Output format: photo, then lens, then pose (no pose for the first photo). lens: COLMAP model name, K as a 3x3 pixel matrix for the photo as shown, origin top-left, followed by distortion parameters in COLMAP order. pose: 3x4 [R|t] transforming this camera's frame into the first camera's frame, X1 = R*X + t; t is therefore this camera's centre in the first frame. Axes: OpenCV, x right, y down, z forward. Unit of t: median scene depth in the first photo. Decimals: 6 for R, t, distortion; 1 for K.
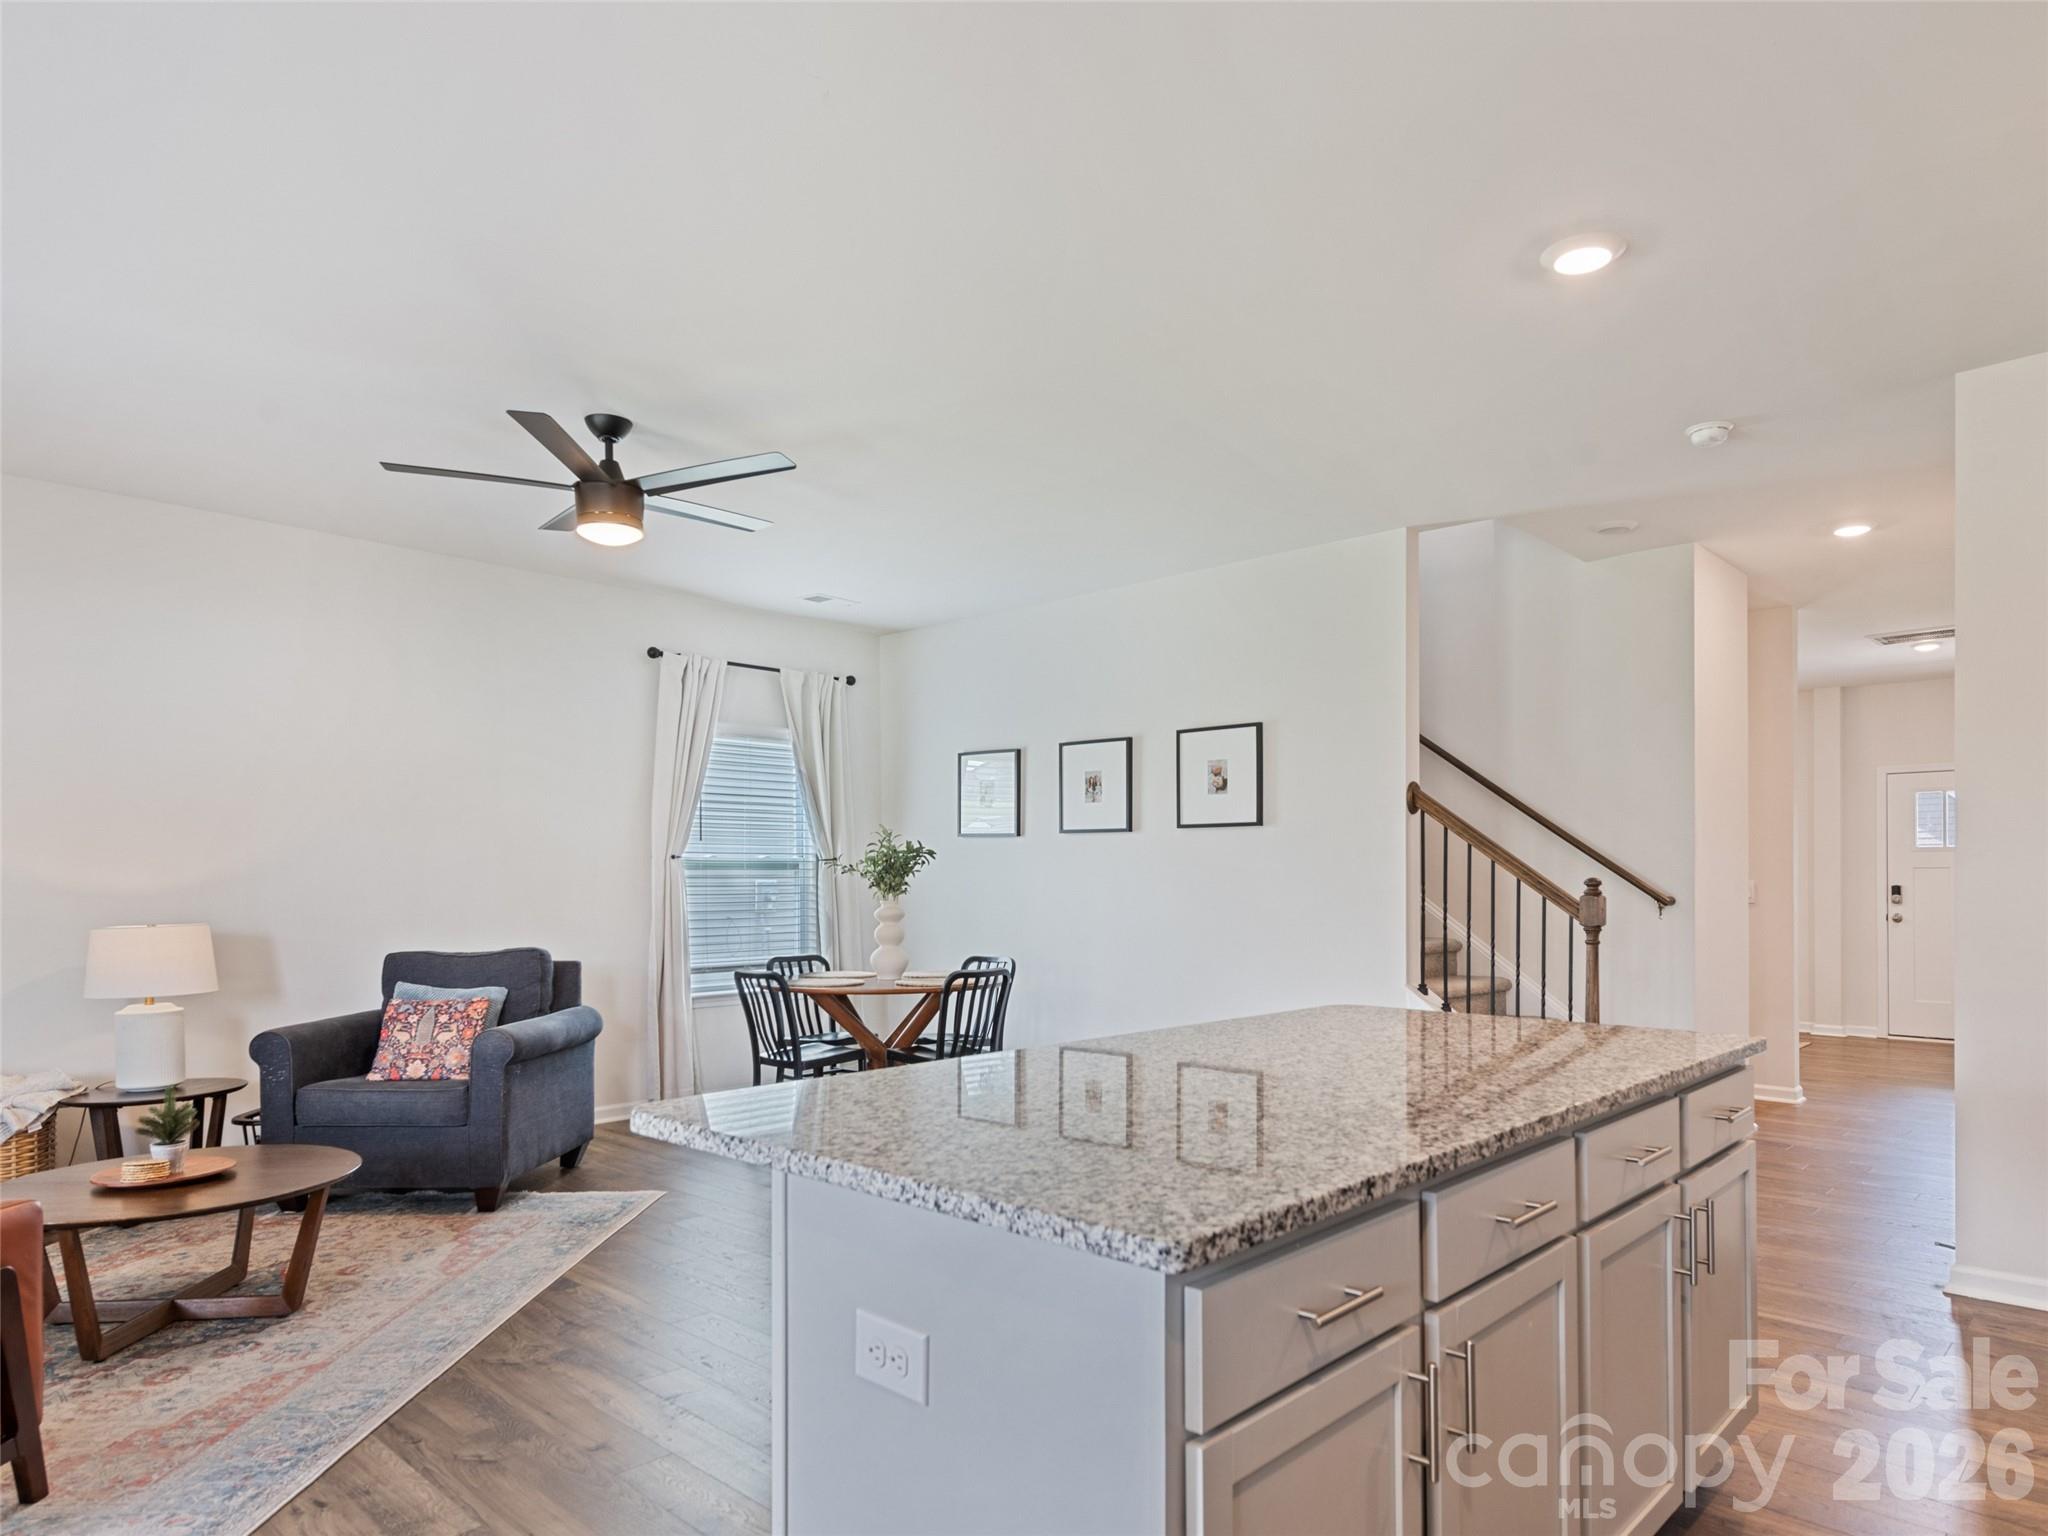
lens RADIAL K [[1247.8, 0, 1065.6], [0, 1247.8, 878.6], [0, 0, 1]] dist [0.019548, -0.010362]
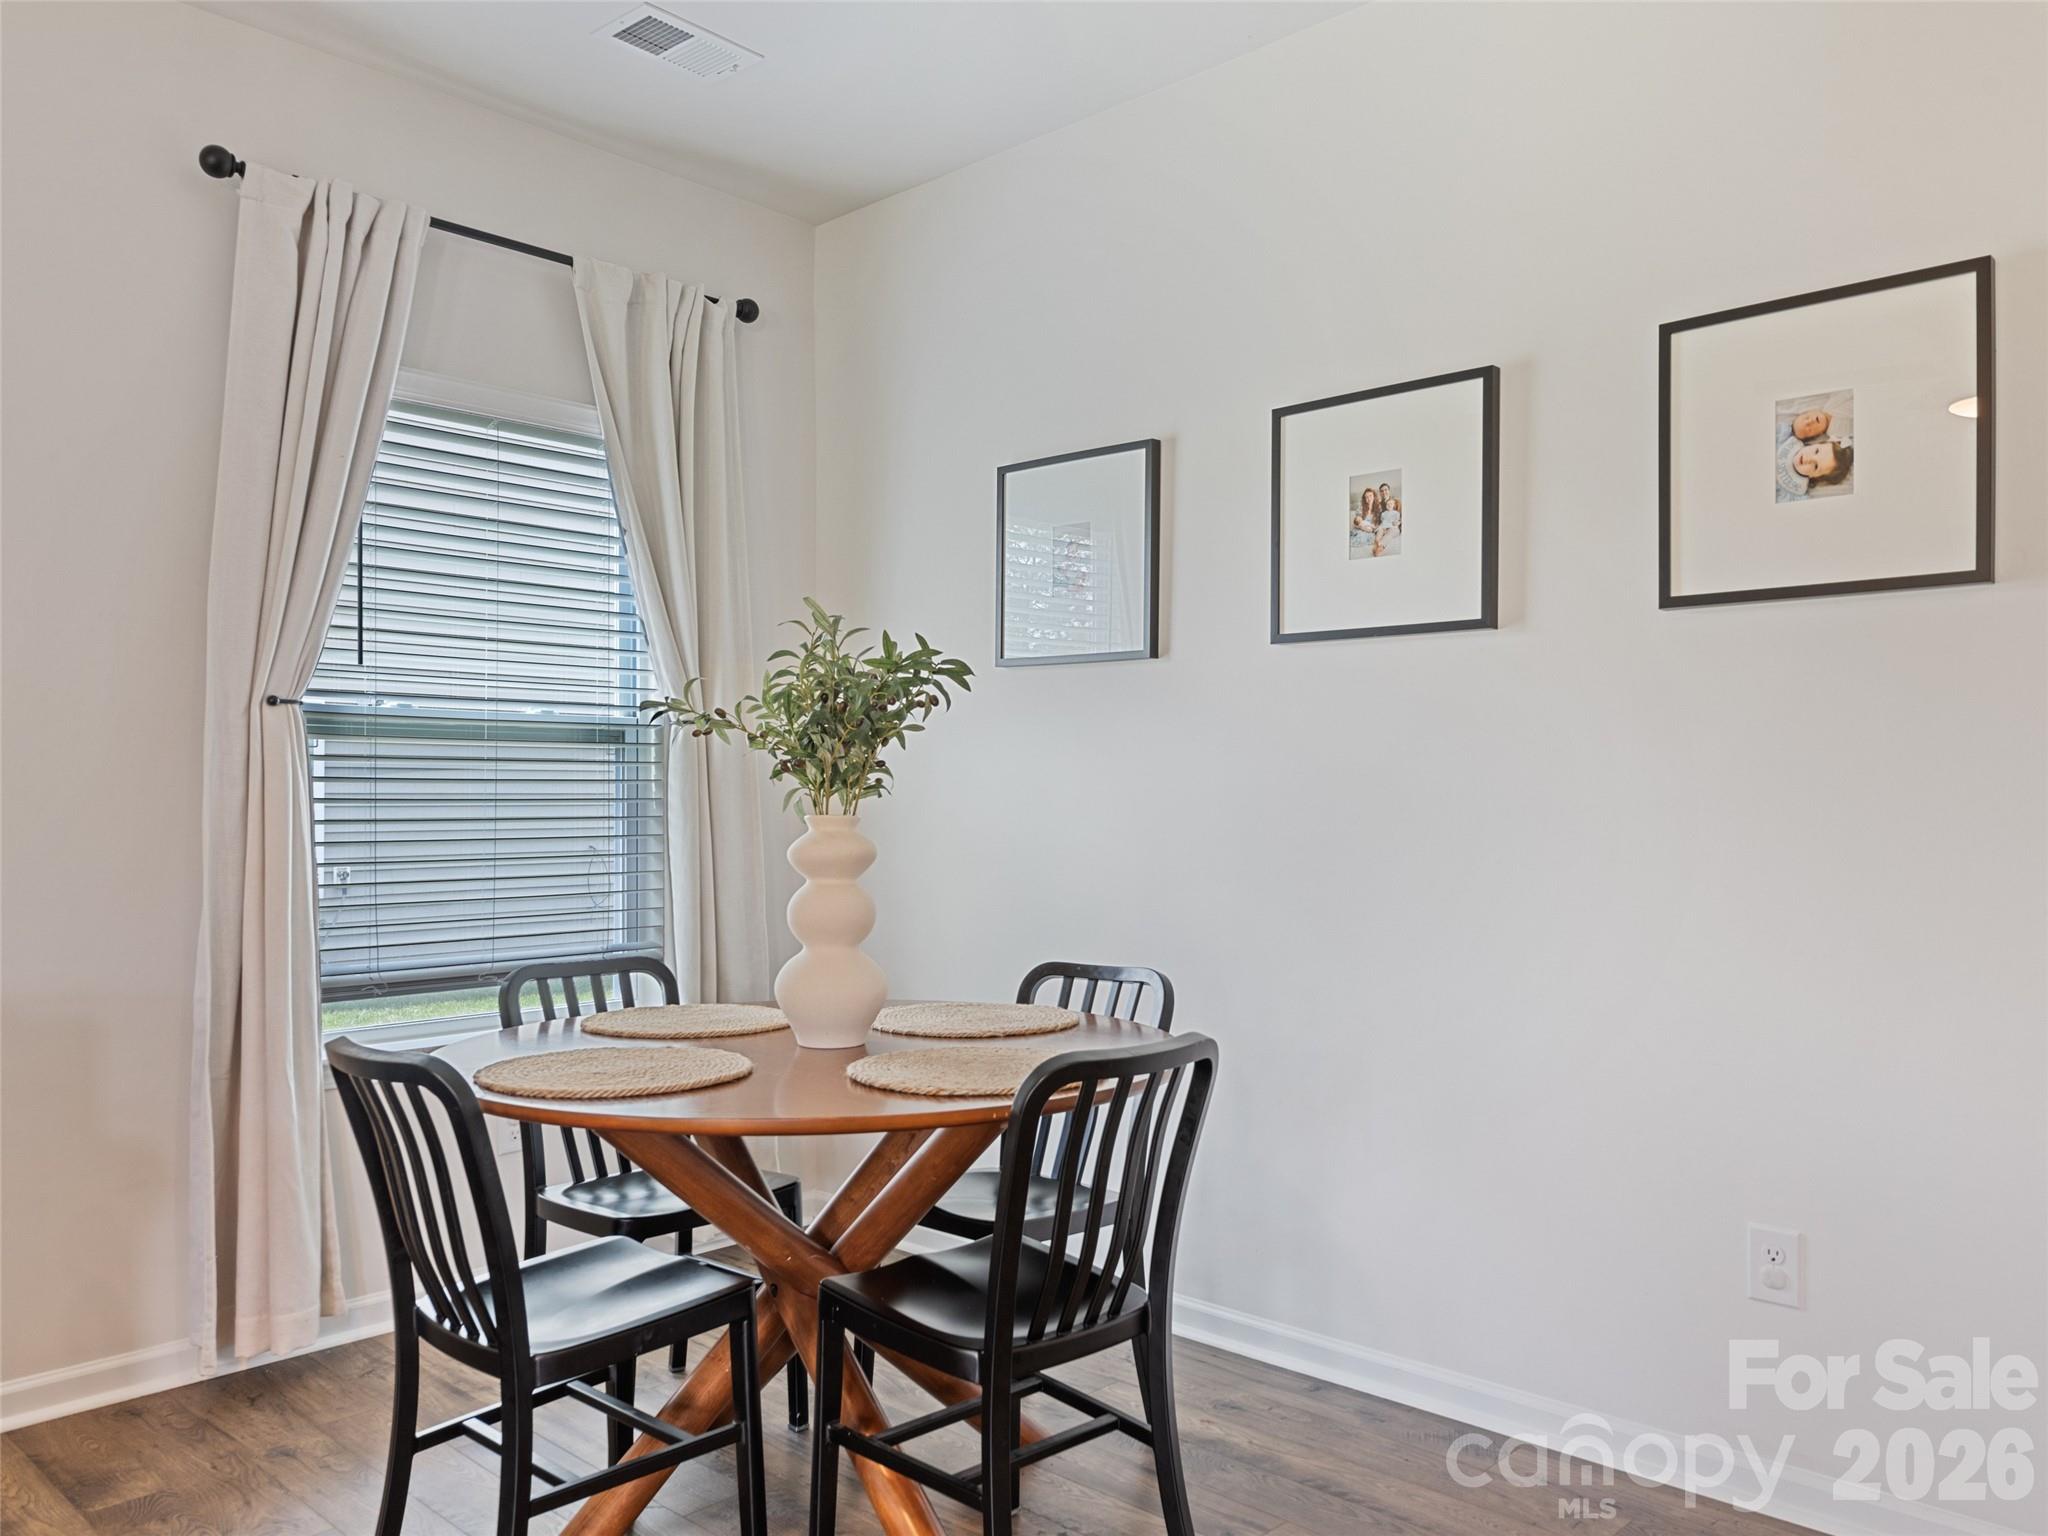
lens RADIAL K [[1512.2, 0, 1017.2], [0, 1512.2, 799.2], [0, 0, 1]] dist [0.002391, -0.001758]
pose [[0.999730, 0.002570, -0.023084, -0.089300], [-0.002606, 0.999995, -0.001522, 0.015508], [0.023080, 0.001581, 0.999732, 0.648738]]
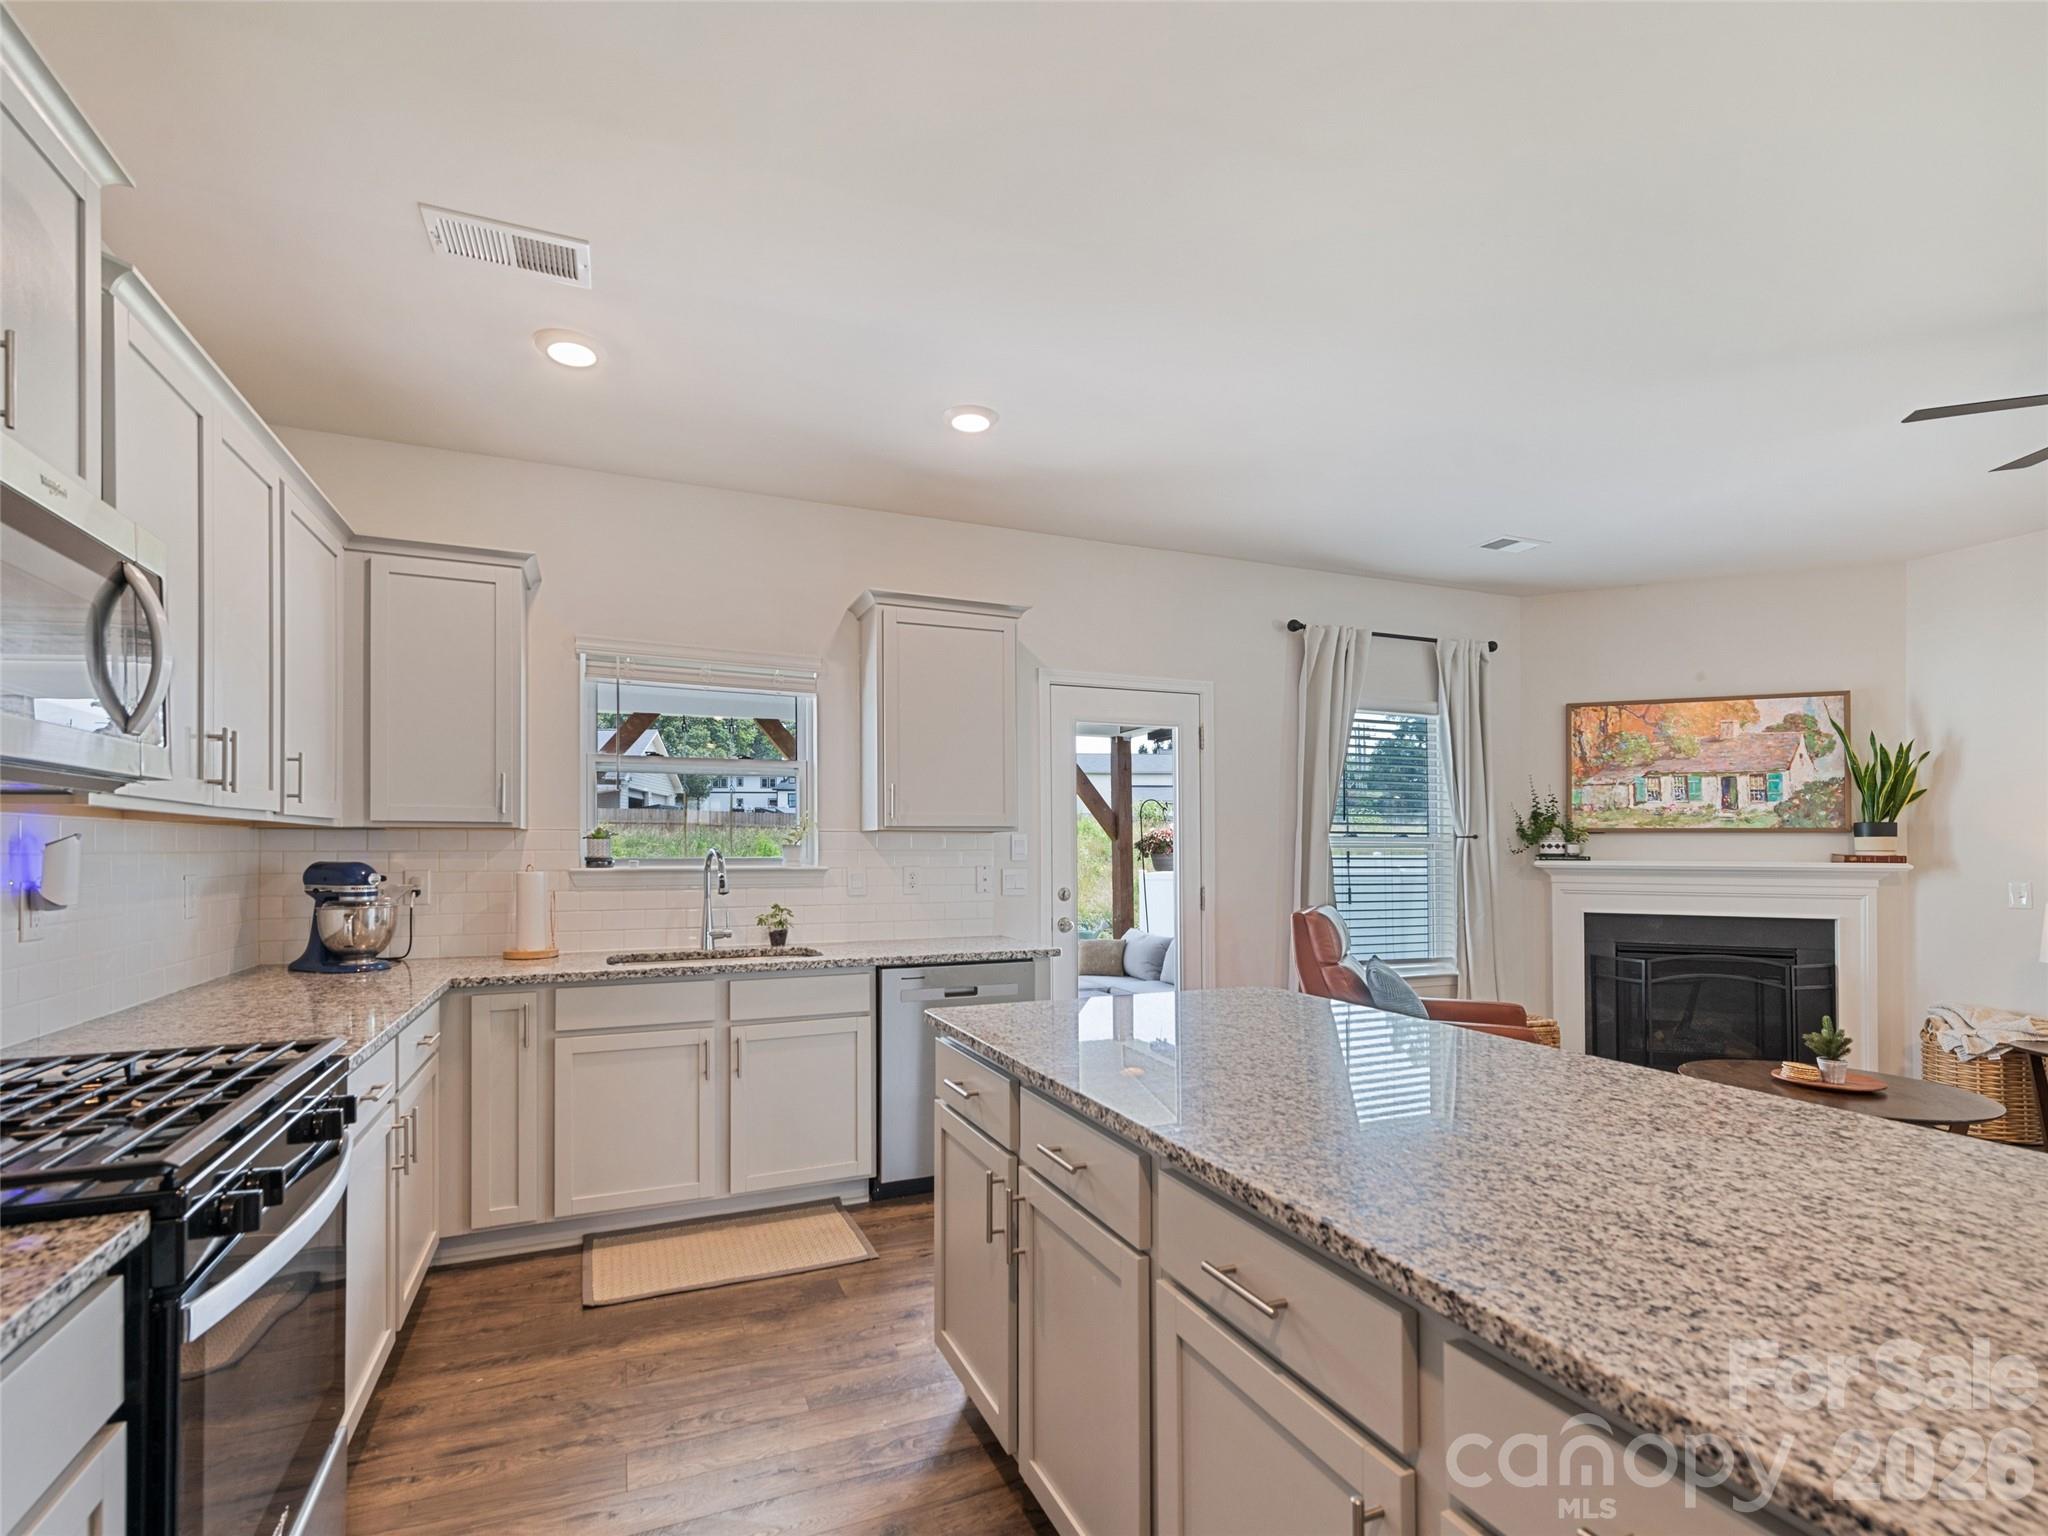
lens RADIAL K [[956.9, 0, 1004.4], [0, 956.9, 829.4], [0, 0, 1]] dist [0.003808, 0.000021]
pose [[-0.435037, -0.014452, -0.900297, 0.382259], [0.001145, 0.999861, -0.016604, -0.012066], [0.900412, -0.008254, -0.434960, 0.417929]]
